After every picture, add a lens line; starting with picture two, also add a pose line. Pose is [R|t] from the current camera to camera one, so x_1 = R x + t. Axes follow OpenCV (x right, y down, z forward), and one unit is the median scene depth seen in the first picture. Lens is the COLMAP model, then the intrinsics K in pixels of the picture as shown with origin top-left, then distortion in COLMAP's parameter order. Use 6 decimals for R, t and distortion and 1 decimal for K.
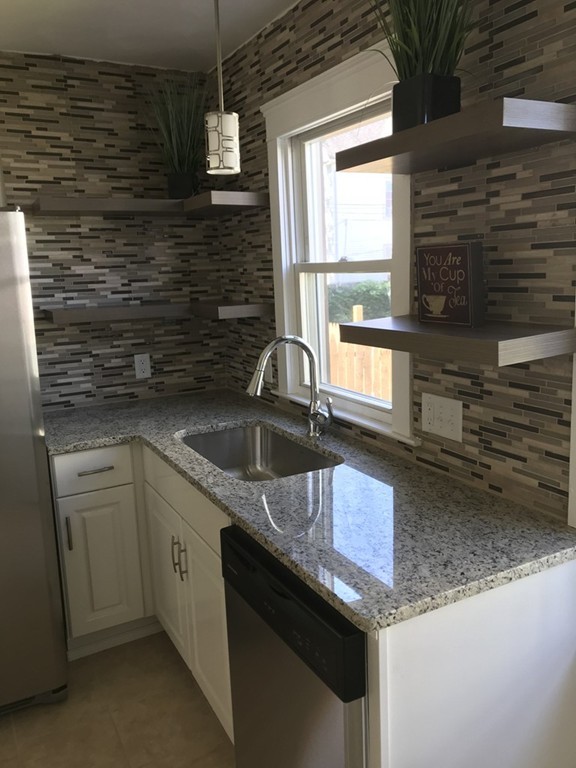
lens RADIAL K [[628.1, 0, 293.9], [0, 628.1, 382.2], [0, 0, 1]] dist [0.065185, -0.079855]
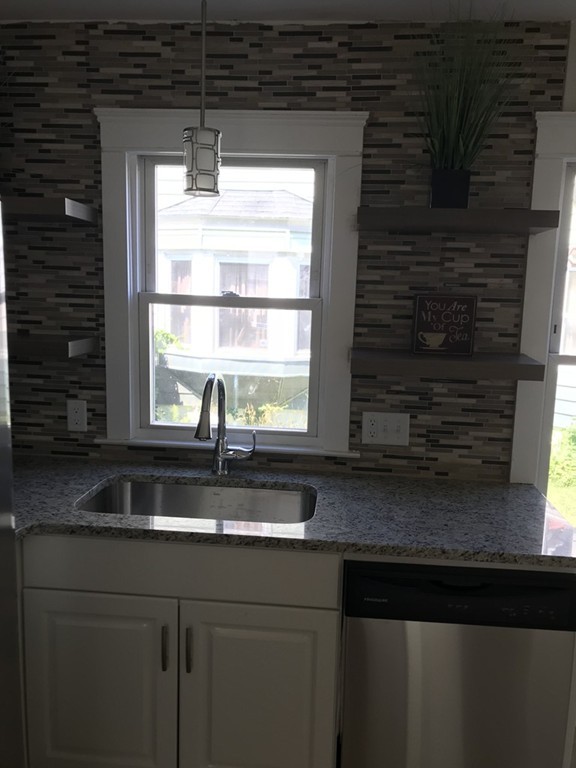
lens RADIAL K [[628.1, 0, 293.9], [0, 628.1, 382.2], [0, 0, 1]] dist [0.065185, -0.079855]
pose [[0.552700, -0.074039, 0.830085, -0.924570], [0.102253, 0.994545, 0.020624, -0.083957], [-0.827084, 0.073480, 0.557255, 0.473975]]
